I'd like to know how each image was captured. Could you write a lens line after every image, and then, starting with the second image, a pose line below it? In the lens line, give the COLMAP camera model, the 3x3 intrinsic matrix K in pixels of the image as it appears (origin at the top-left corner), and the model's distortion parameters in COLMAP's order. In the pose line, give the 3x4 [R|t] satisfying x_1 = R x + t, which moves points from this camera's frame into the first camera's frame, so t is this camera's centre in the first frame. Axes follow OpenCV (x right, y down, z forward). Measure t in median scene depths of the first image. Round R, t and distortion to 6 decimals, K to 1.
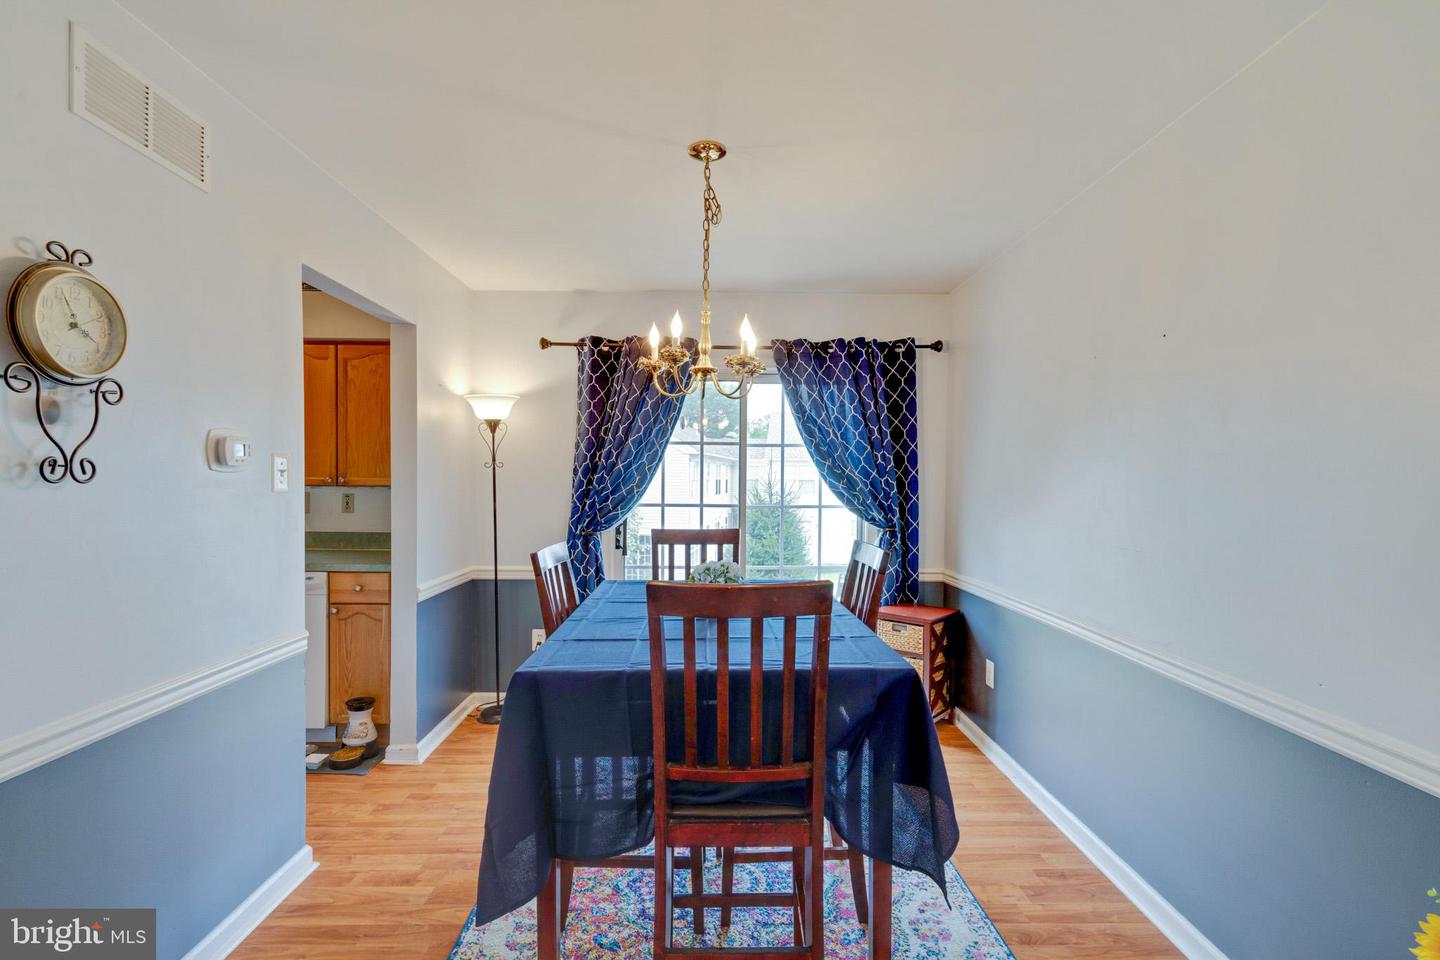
lens RADIAL K [[664.6, 0, 721.6], [0, 664.6, 489.6], [0, 0, 1]] dist [-0.001335, -0.000579]
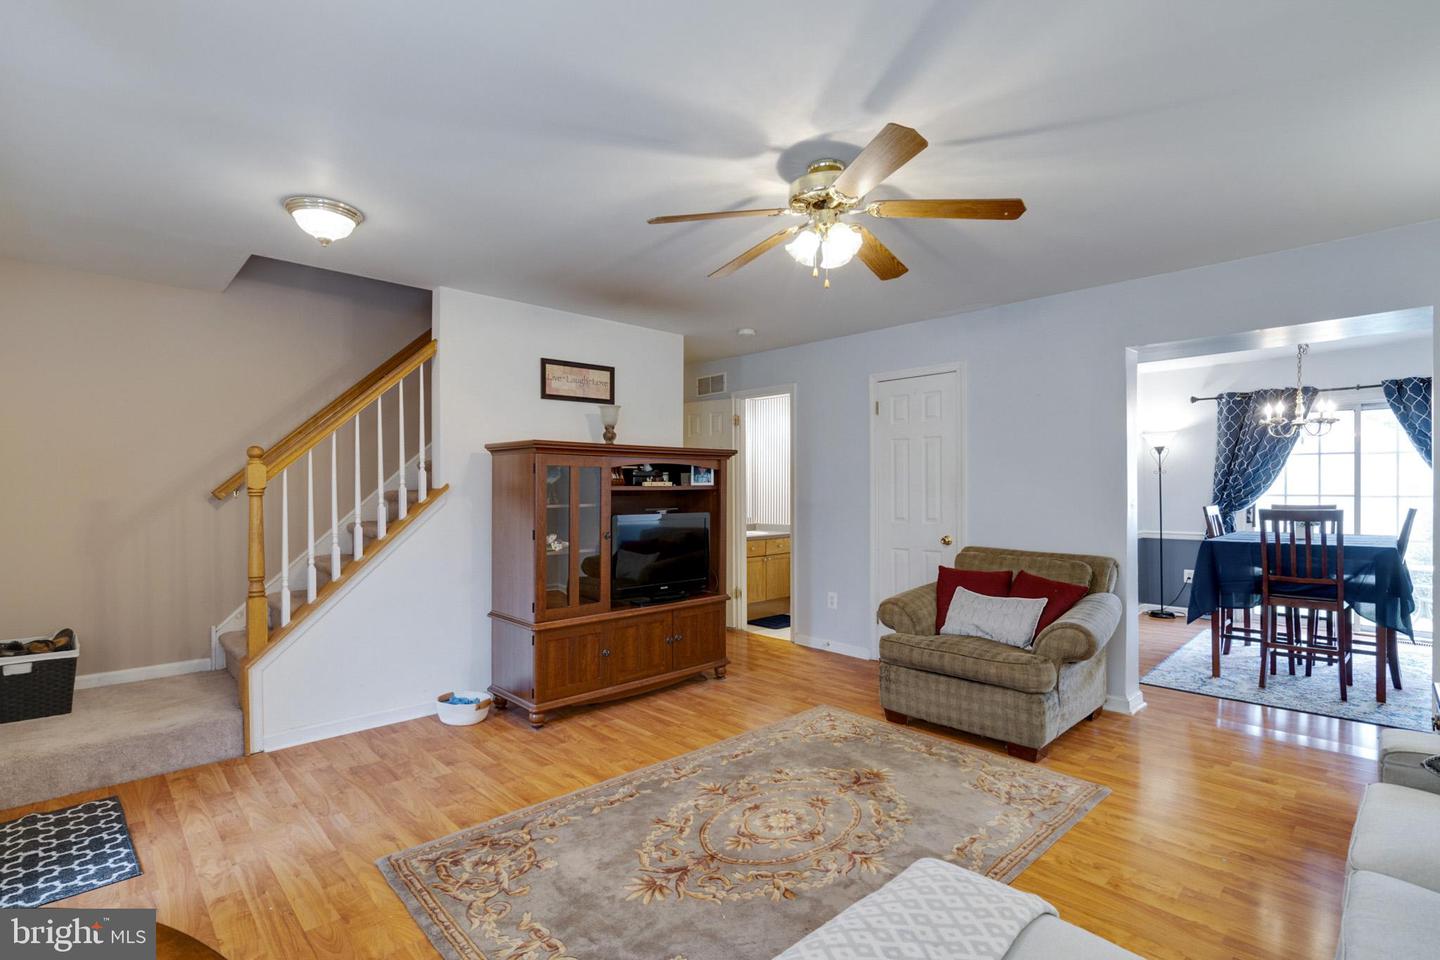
lens RADIAL K [[664.6, 0, 721.6], [0, 664.6, 489.6], [0, 0, 1]] dist [-0.001335, -0.000579]
pose [[0.674494, -0.004501, -0.738267, 0.171630], [-0.004131, 0.999943, -0.009871, 0.031869], [0.738269, 0.009708, 0.674436, -1.033179]]
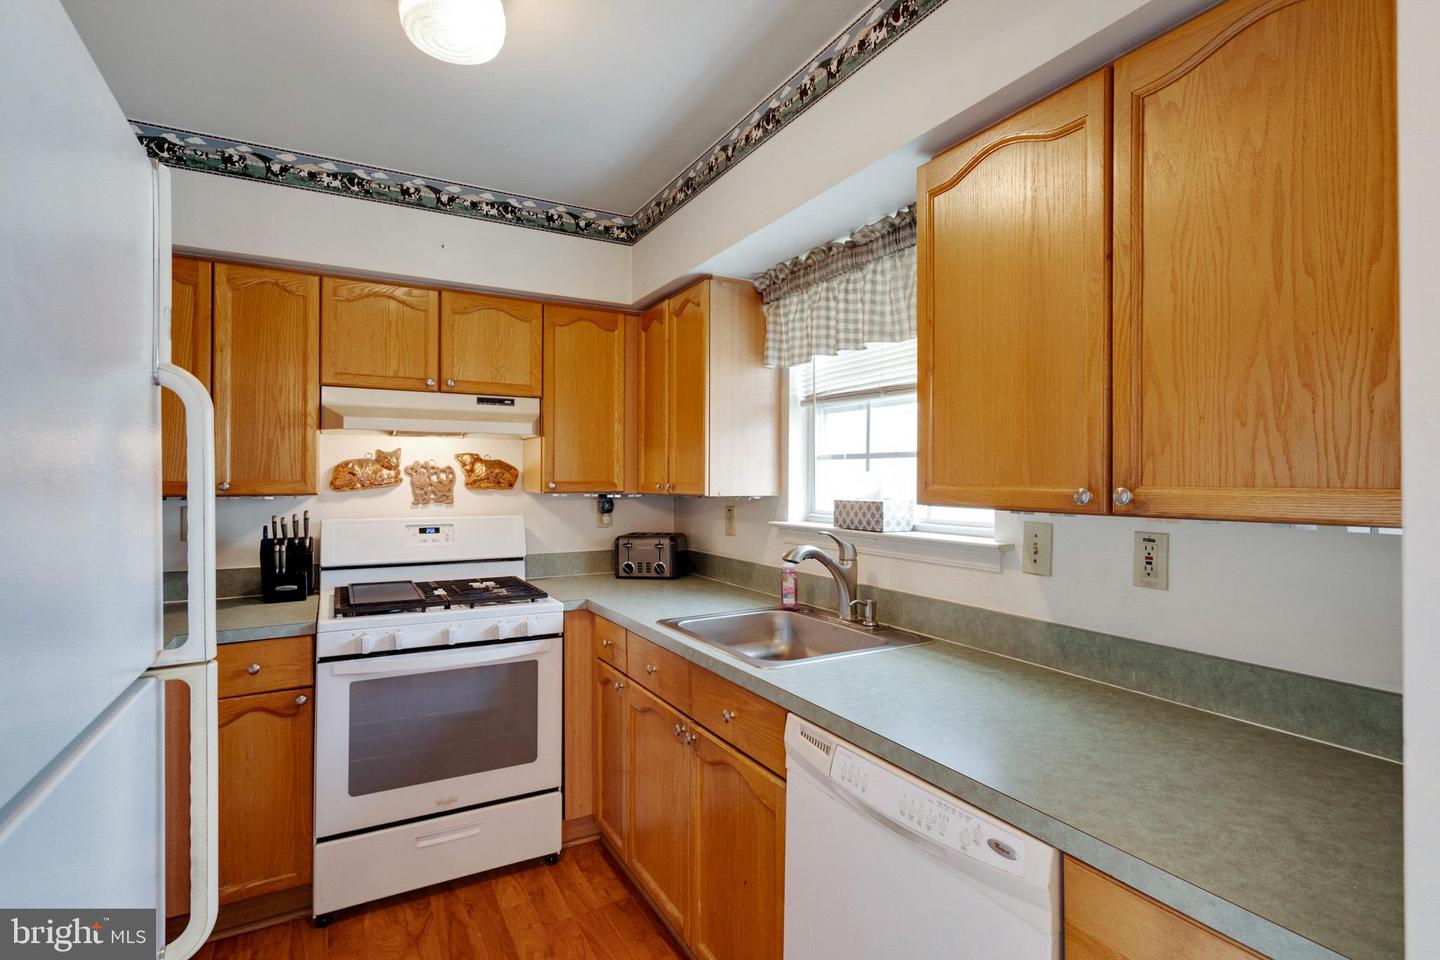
lens RADIAL K [[702.8, 0, 720.0], [0, 702.8, 480.0], [0, 0, 1]] dist [-0.002115, 0.009392]
pose [[0.462941, -0.004217, -0.886379, -0.371179], [-0.009518, 0.999907, -0.009728, -0.016887], [0.886338, 0.012940, 0.462858, 0.685525]]
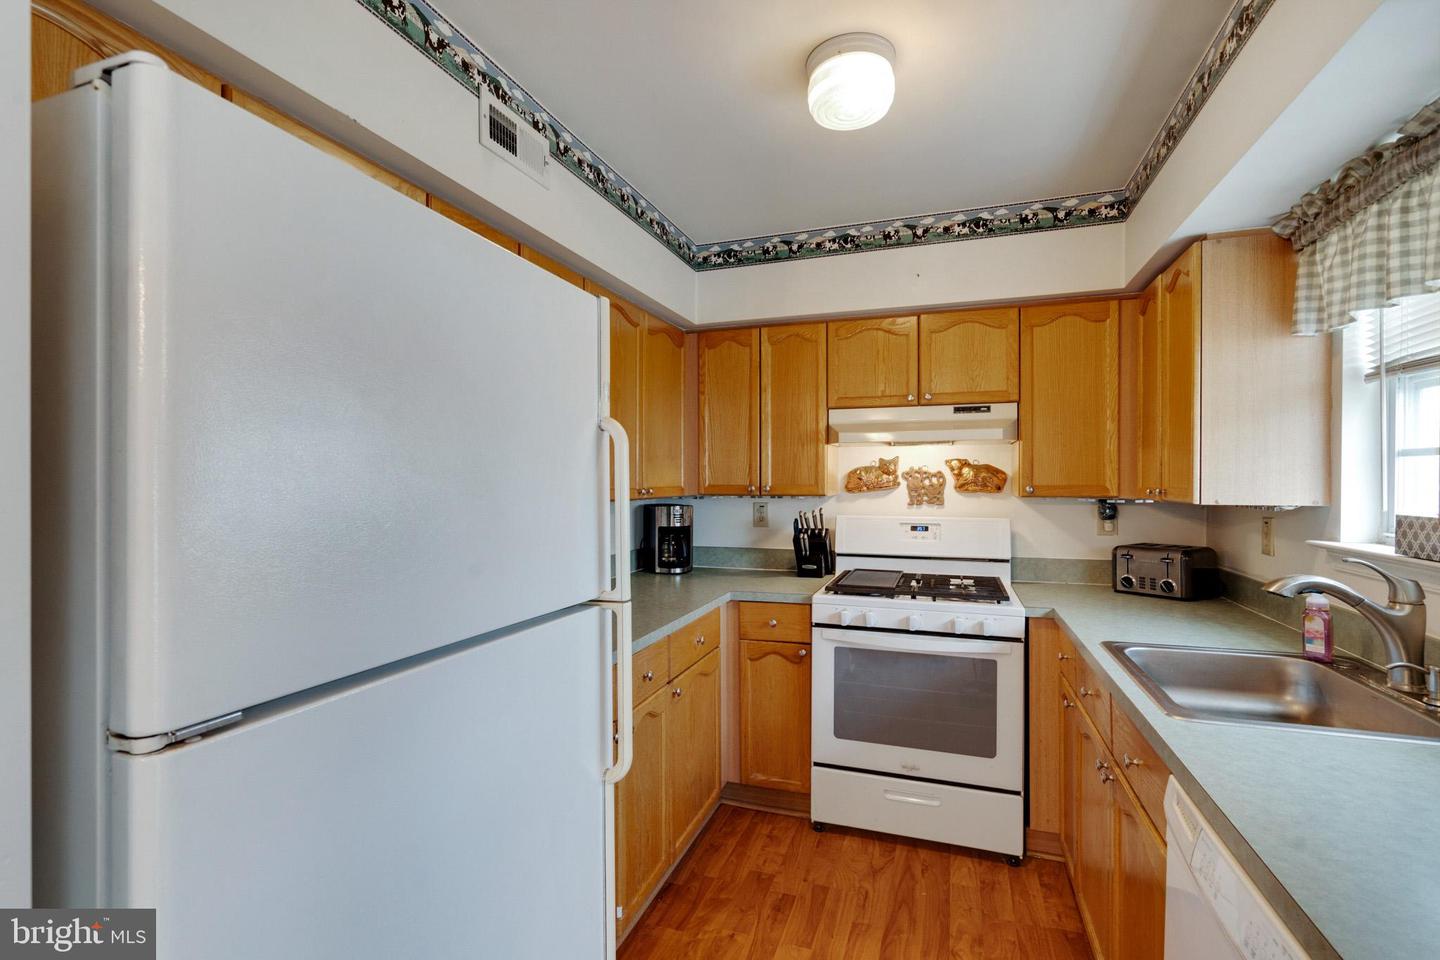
lens RADIAL K [[664.6, 0, 721.6], [0, 664.6, 489.6], [0, 0, 1]] dist [-0.001335, -0.000579]
pose [[-0.358234, 0.008542, -0.933593, -0.351554], [-0.011893, 0.999835, 0.013711, -0.021363], [0.933556, 0.016015, -0.358073, 0.798824]]
